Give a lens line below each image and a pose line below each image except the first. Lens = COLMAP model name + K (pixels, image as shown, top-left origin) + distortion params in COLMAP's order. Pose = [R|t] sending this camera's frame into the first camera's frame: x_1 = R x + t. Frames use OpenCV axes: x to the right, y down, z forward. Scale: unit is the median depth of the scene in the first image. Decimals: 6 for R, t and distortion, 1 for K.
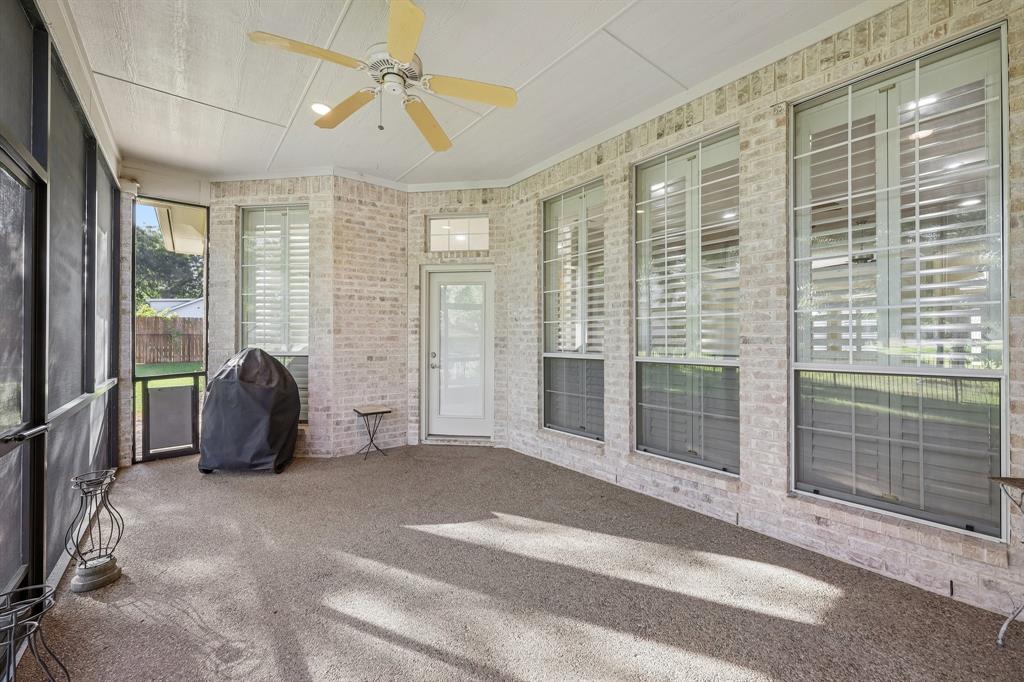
lens RADIAL K [[416.8, 0, 511.2], [0, 416.8, 329.0], [0, 0, 1]] dist [0.000910, -0.000093]
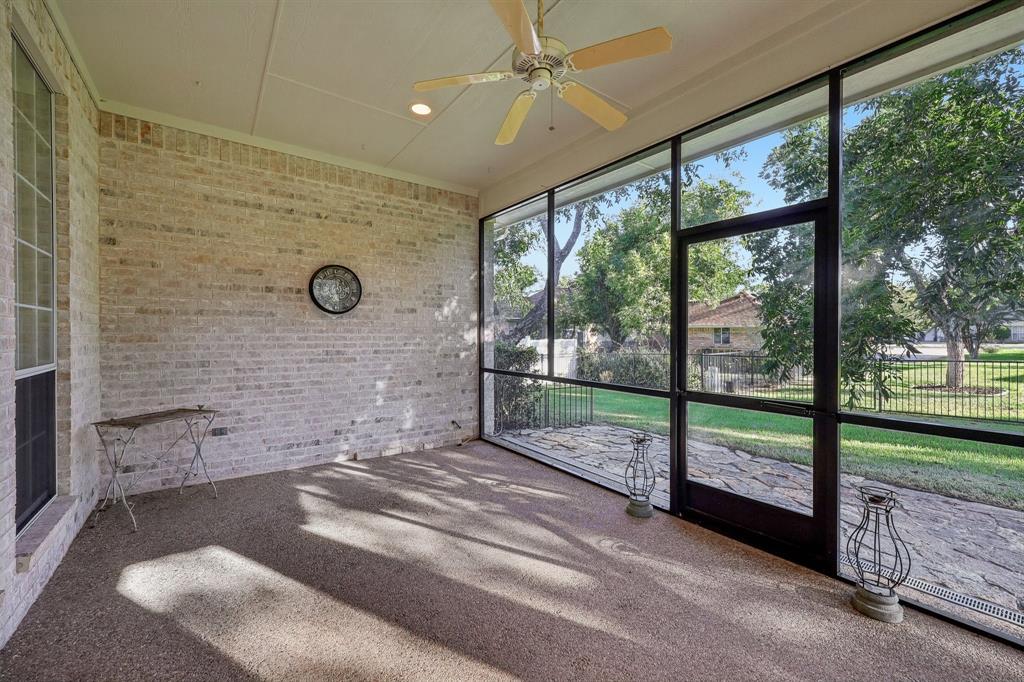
lens RADIAL K [[416.8, 0, 511.2], [0, 416.8, 329.0], [0, 0, 1]] dist [0.000910, -0.000093]
pose [[-0.999427, 0.002215, 0.033787, -0.262914], [0.001073, 0.999428, -0.033787, 0.033443], [-0.033843, -0.033732, -0.998858, 2.132401]]
